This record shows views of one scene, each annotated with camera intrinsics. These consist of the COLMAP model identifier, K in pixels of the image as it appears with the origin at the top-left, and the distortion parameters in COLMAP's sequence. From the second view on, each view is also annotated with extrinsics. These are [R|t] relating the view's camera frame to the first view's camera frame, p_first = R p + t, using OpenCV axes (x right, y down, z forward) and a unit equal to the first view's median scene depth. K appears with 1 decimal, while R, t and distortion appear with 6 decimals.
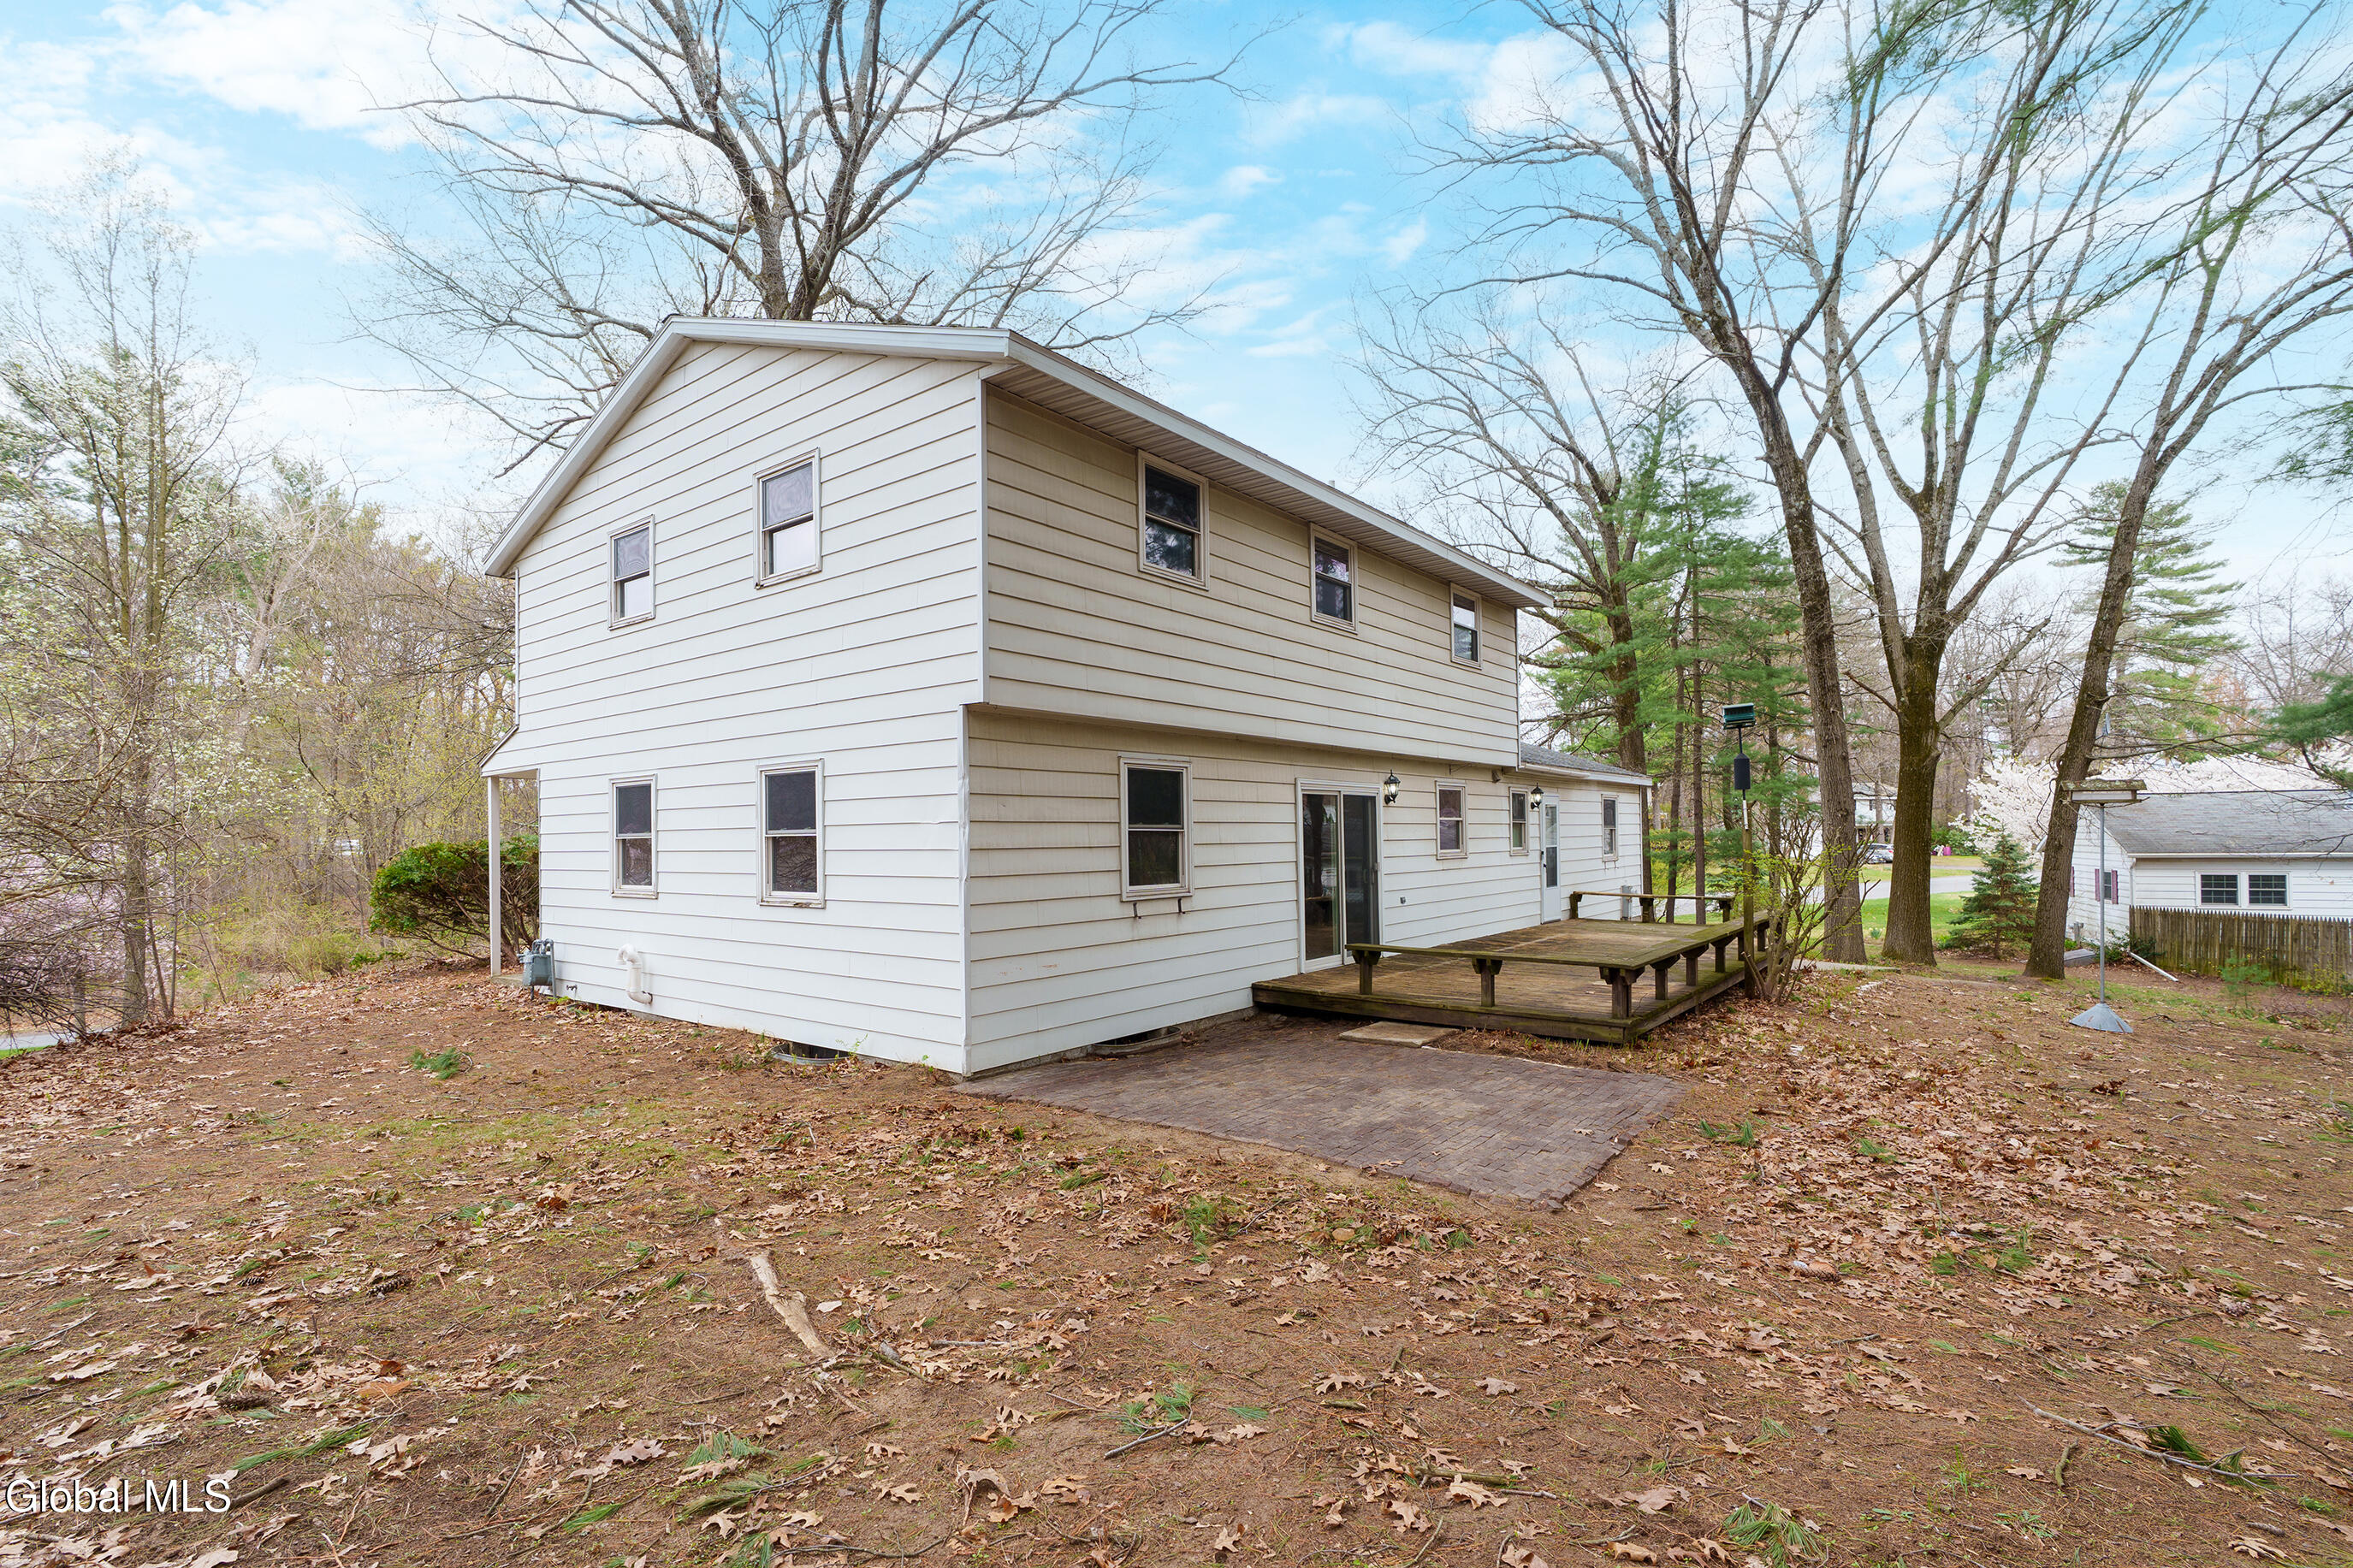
lens RADIAL K [[1081.6, 0, 1186.0], [0, 1081.6, 822.1], [0, 0, 1]] dist [-0.012955, 0.006244]
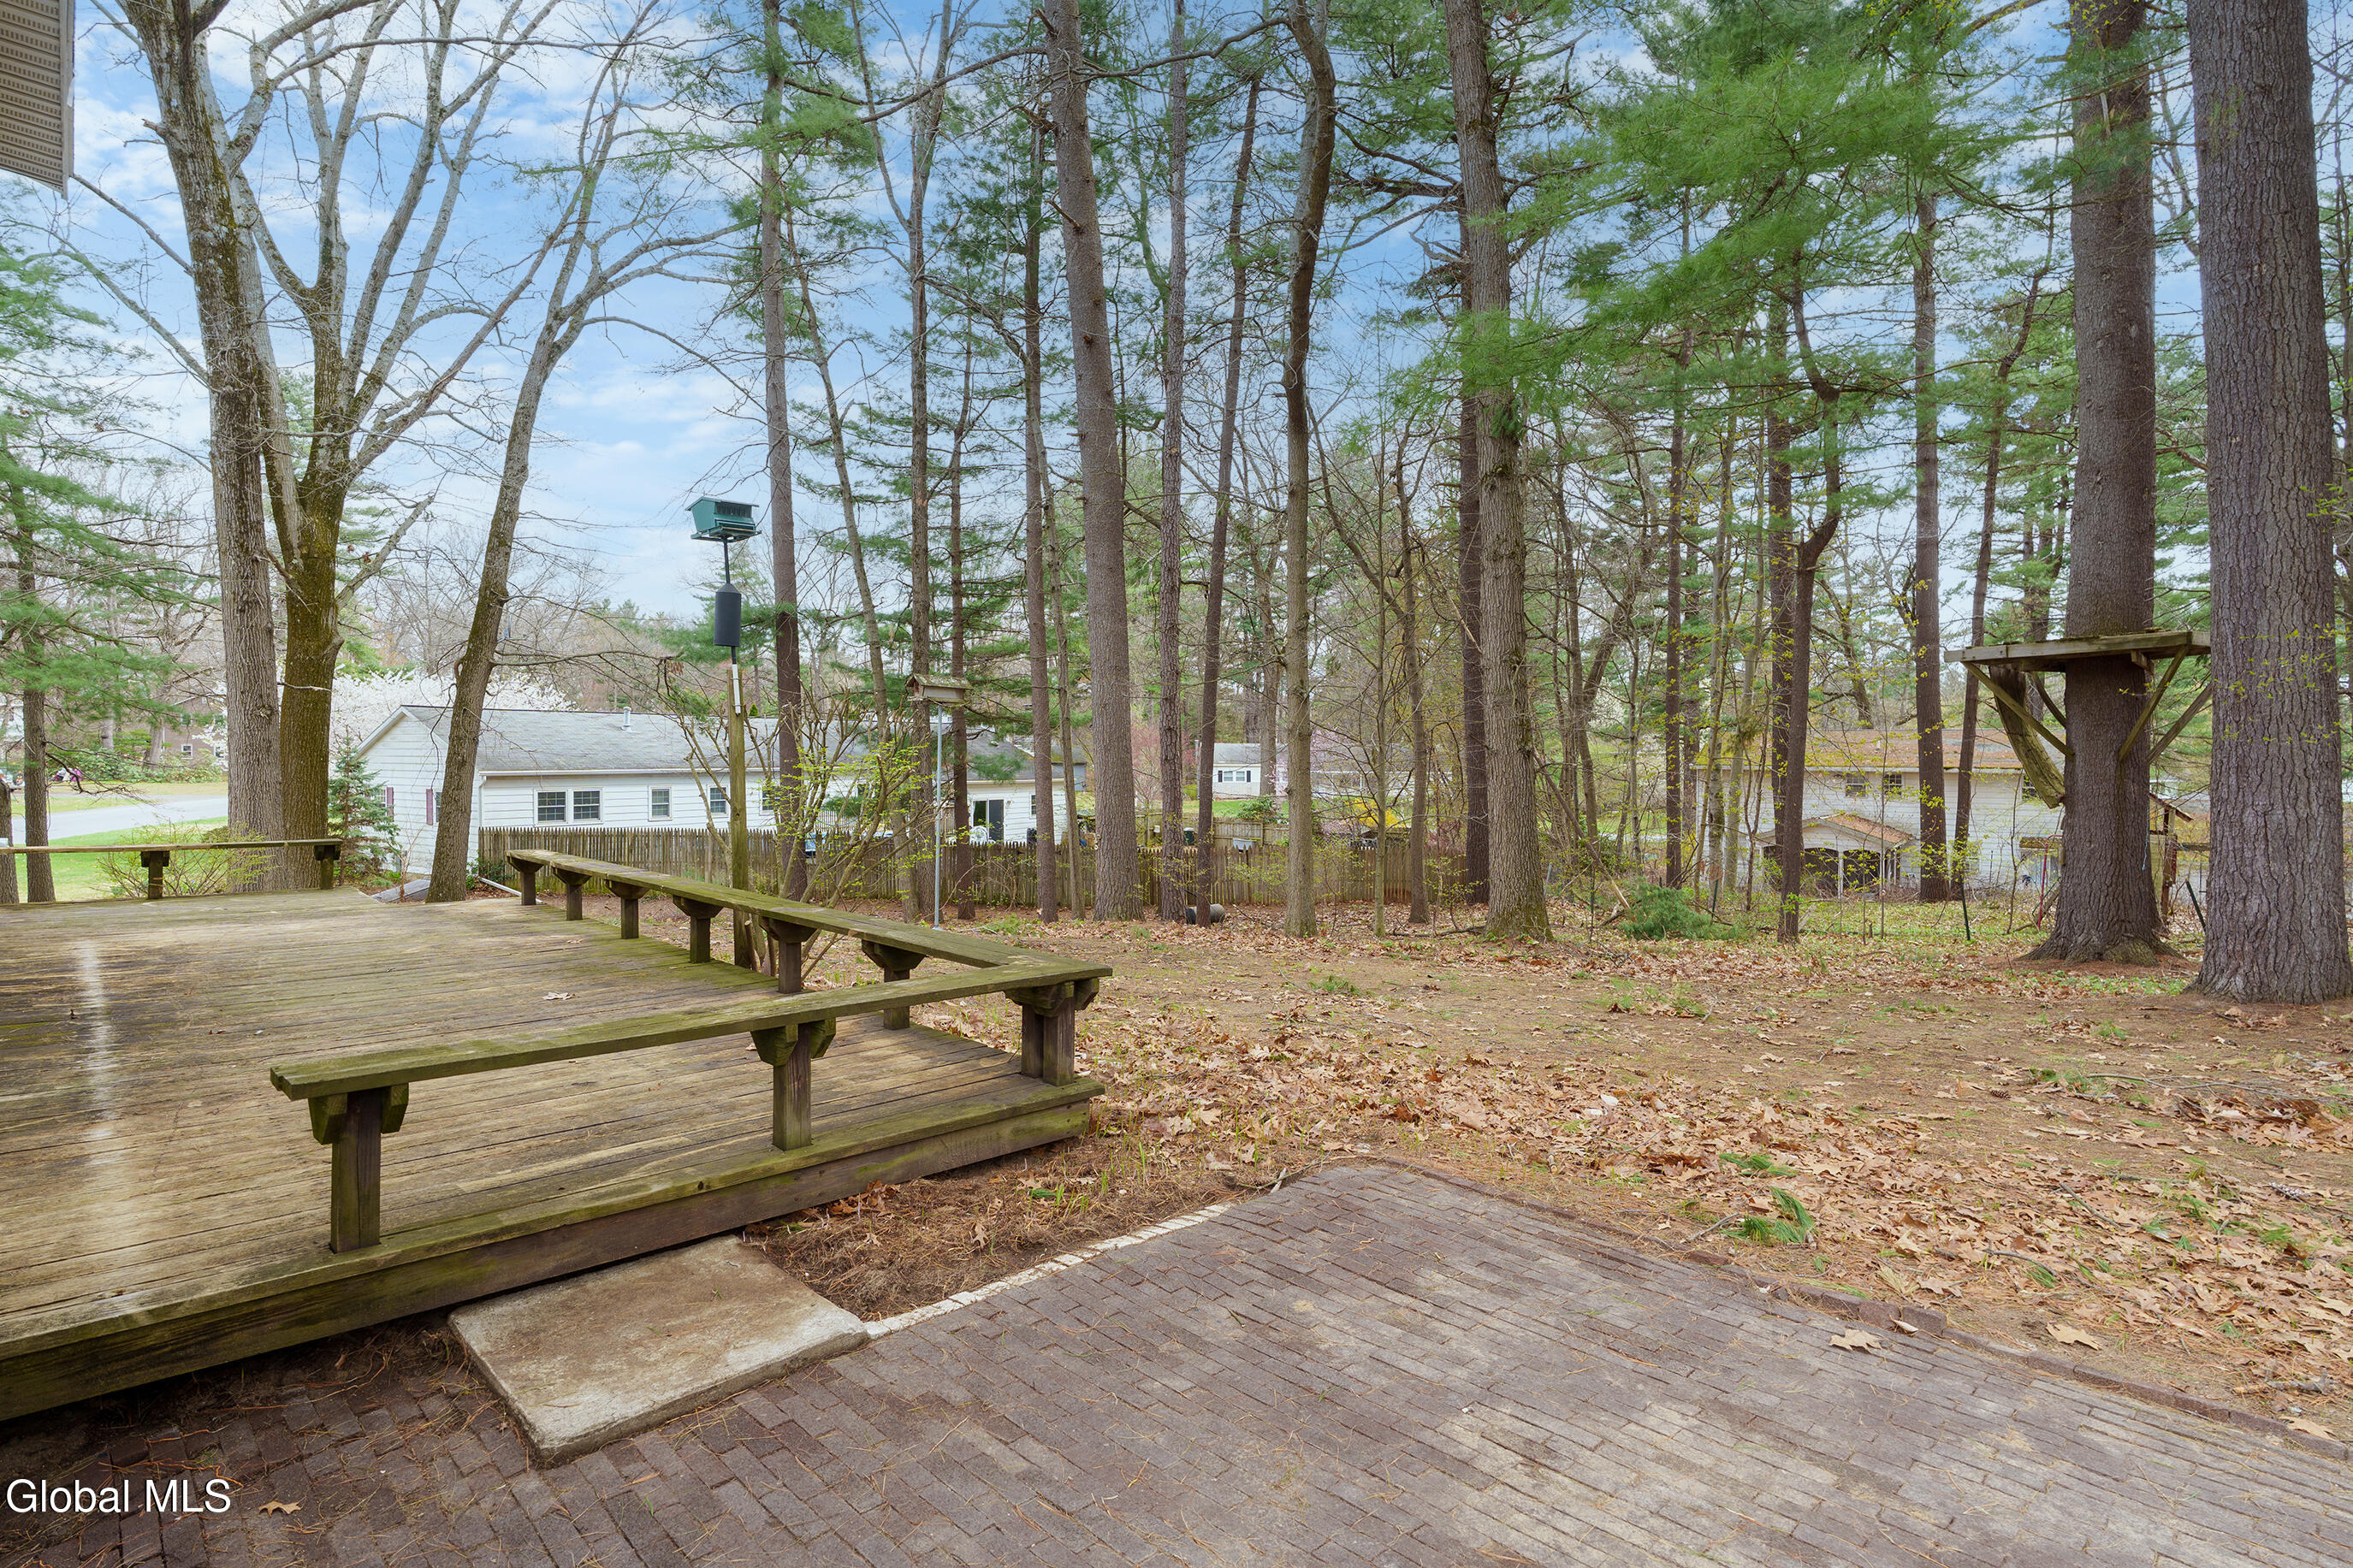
lens RADIAL K [[1179.3, 0, 1107.9], [0, 1179.3, 776.5], [0, 0, 1]] dist [-0.002020, 0.000023]
pose [[0.151735, -0.007793, 0.988390, -0.065766], [-0.019621, 0.999748, 0.010895, 0.018977], [-0.988226, -0.021046, 0.151544, 0.483633]]
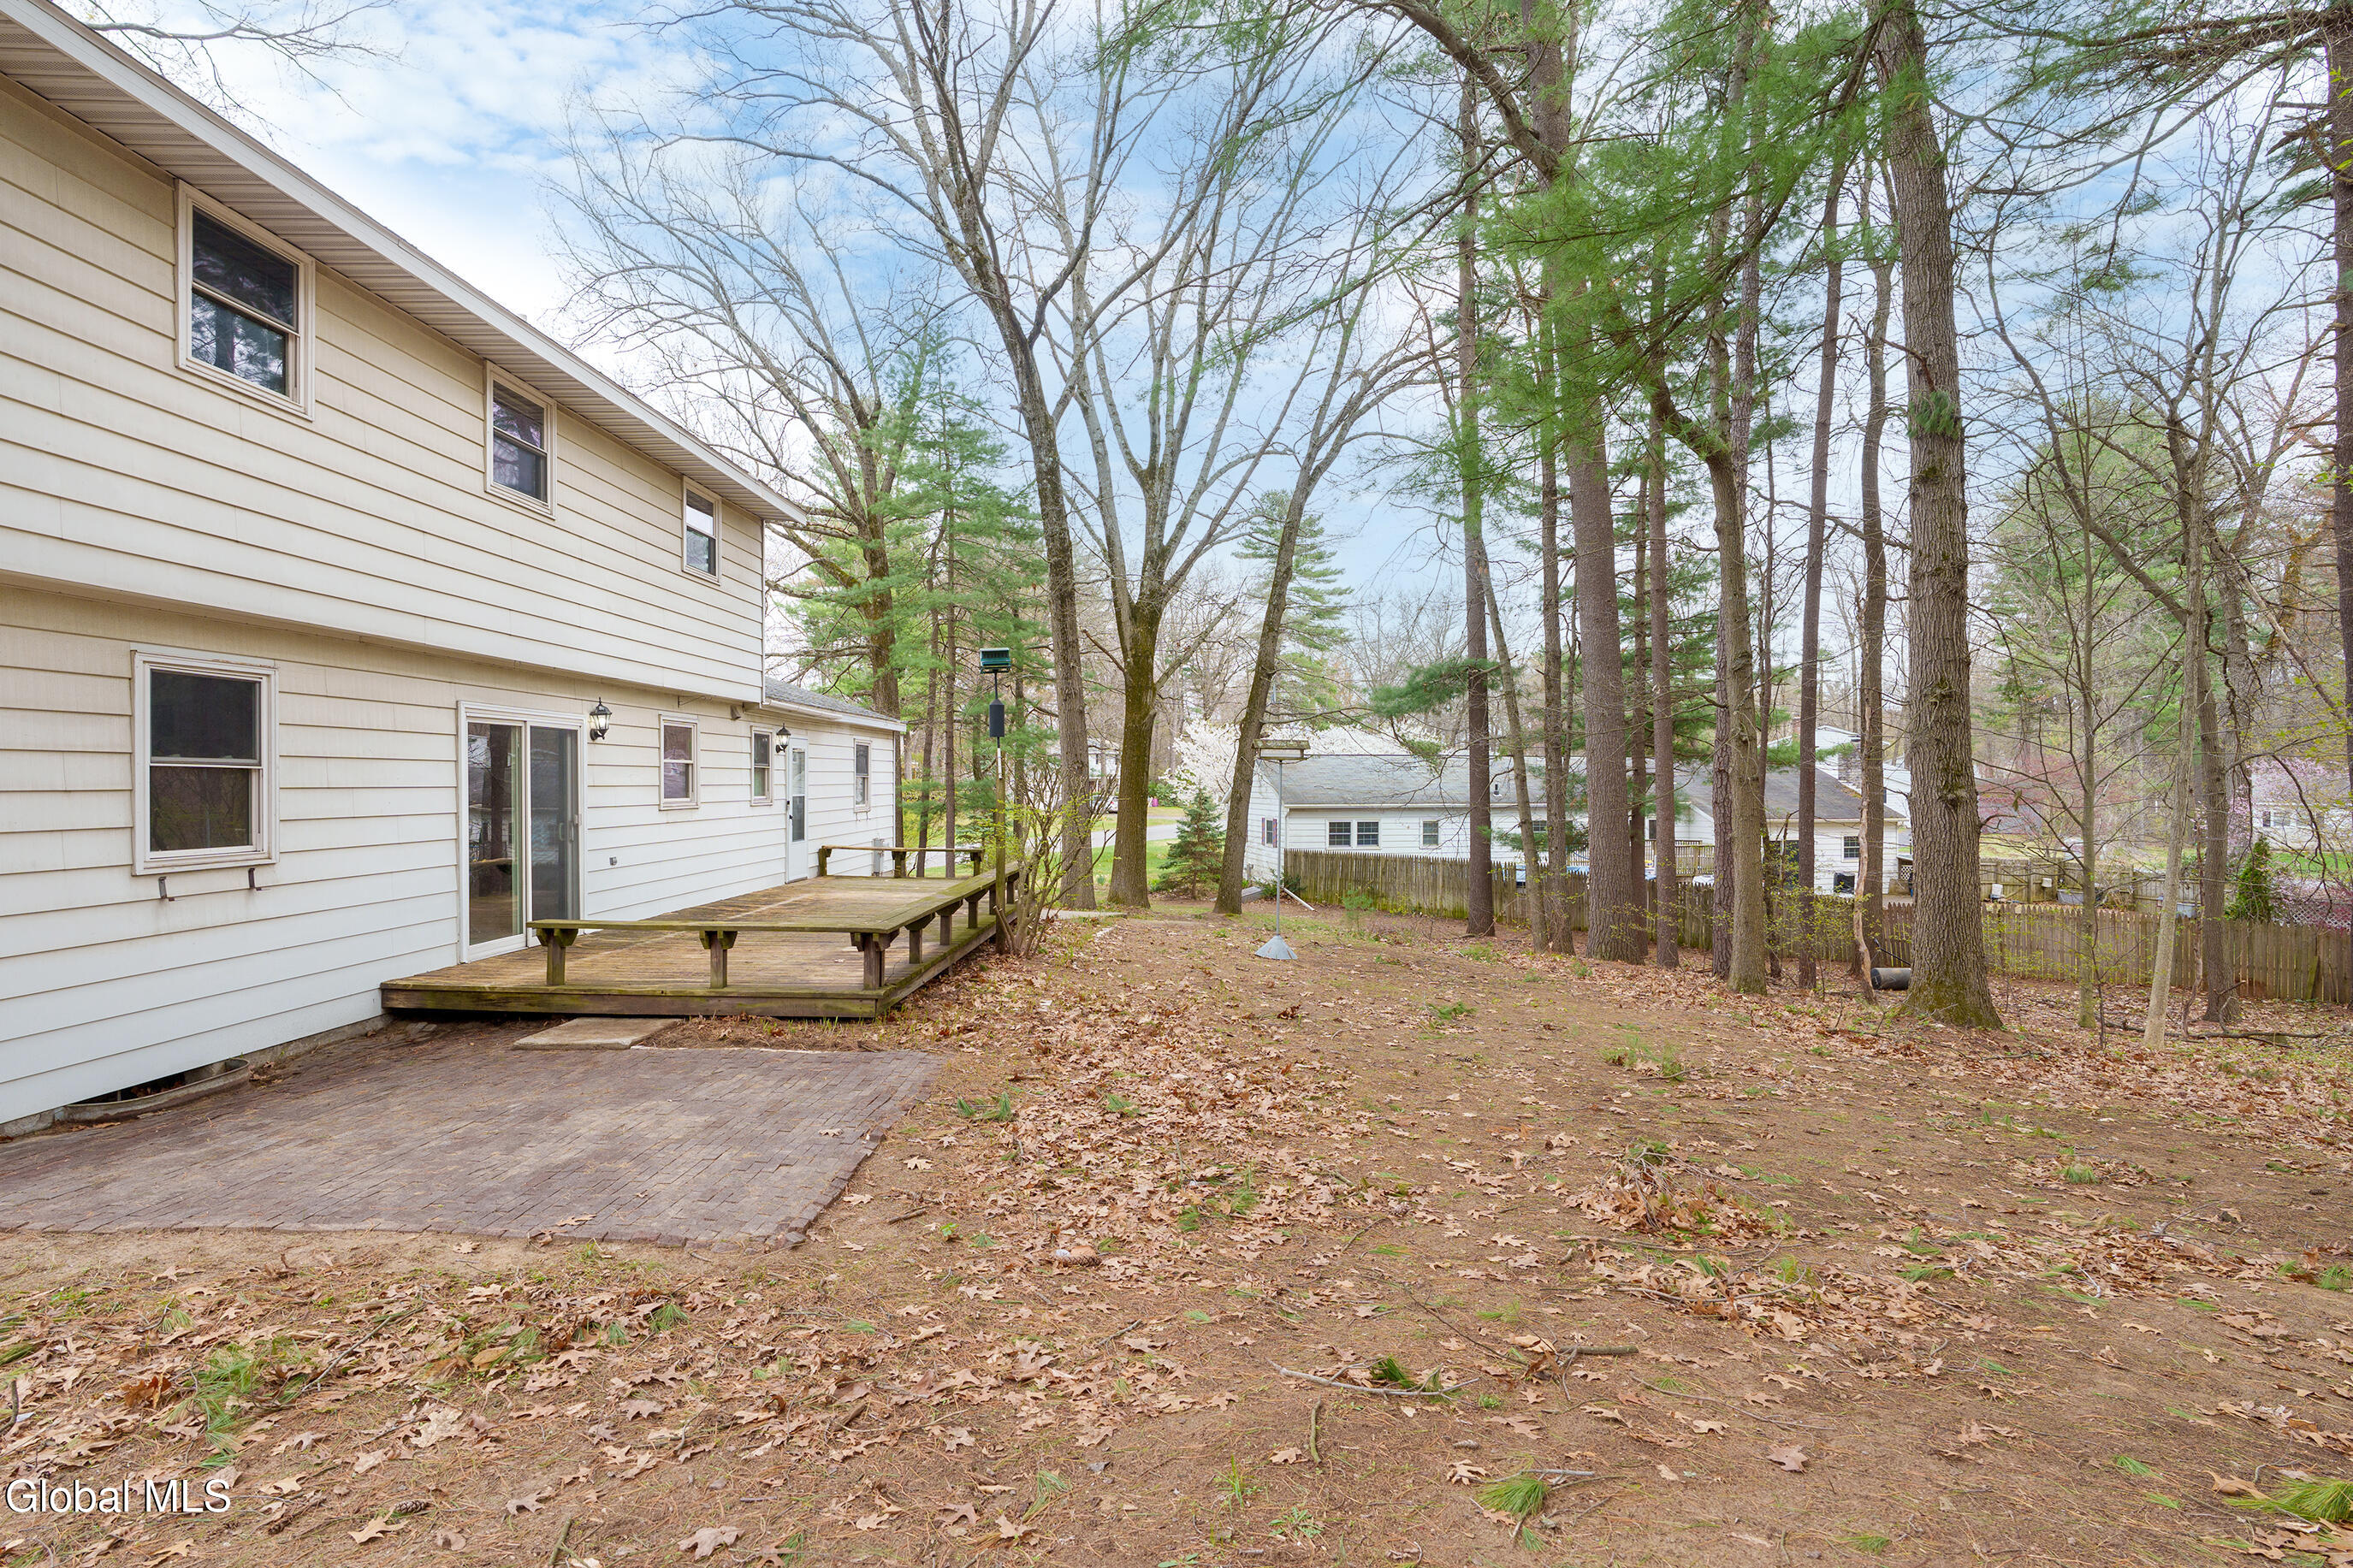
lens RADIAL K [[1175.6, 0, 1173.3], [0, 1175.6, 776.3], [0, 0, 1]] dist [-0.007685, 0.000809]
pose [[0.805175, 0.015339, 0.592838, 0.016082], [-0.018482, 0.999829, -0.000767, 0.002088], [-0.592749, -0.010339, 0.805321, 0.047001]]
